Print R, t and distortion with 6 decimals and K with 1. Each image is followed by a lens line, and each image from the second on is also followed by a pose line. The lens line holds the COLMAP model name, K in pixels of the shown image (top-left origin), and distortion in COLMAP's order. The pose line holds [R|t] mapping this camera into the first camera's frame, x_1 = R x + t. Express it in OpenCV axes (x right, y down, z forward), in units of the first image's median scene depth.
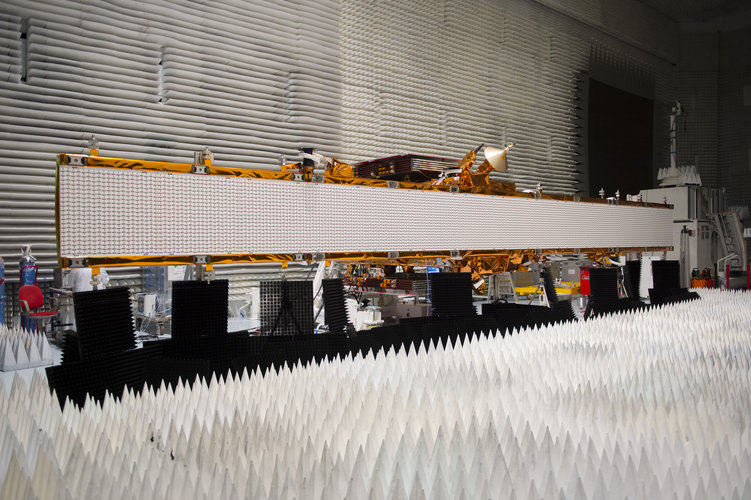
lens RADIAL K [[574.2, 0, 375.5], [0, 574.2, 250.0], [0, 0, 1]] dist [-0.022360, -0.004927]
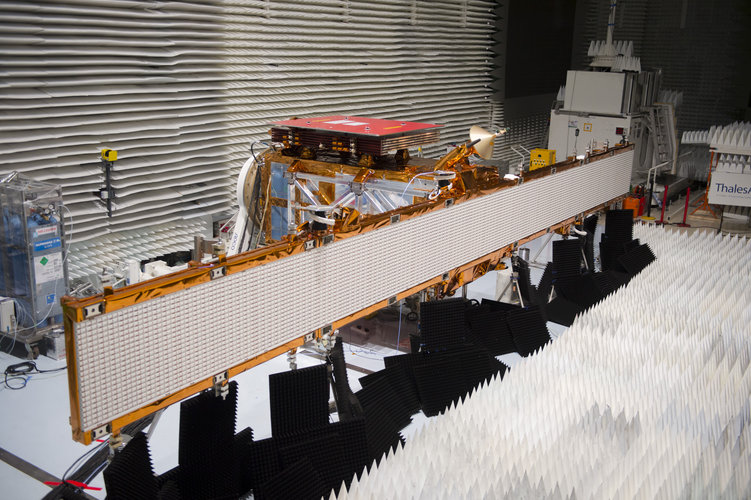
lens RADIAL K [[776.2, 0, 375.5], [0, 776.2, 250.0], [0, 0, 1]] dist [0.052909, 0.004313]
pose [[0.962320, -0.035790, 0.269552, -0.120797], [-0.031900, 0.969596, 0.242623, -0.137541], [-0.270040, -0.242080, 0.931920, -0.016661]]
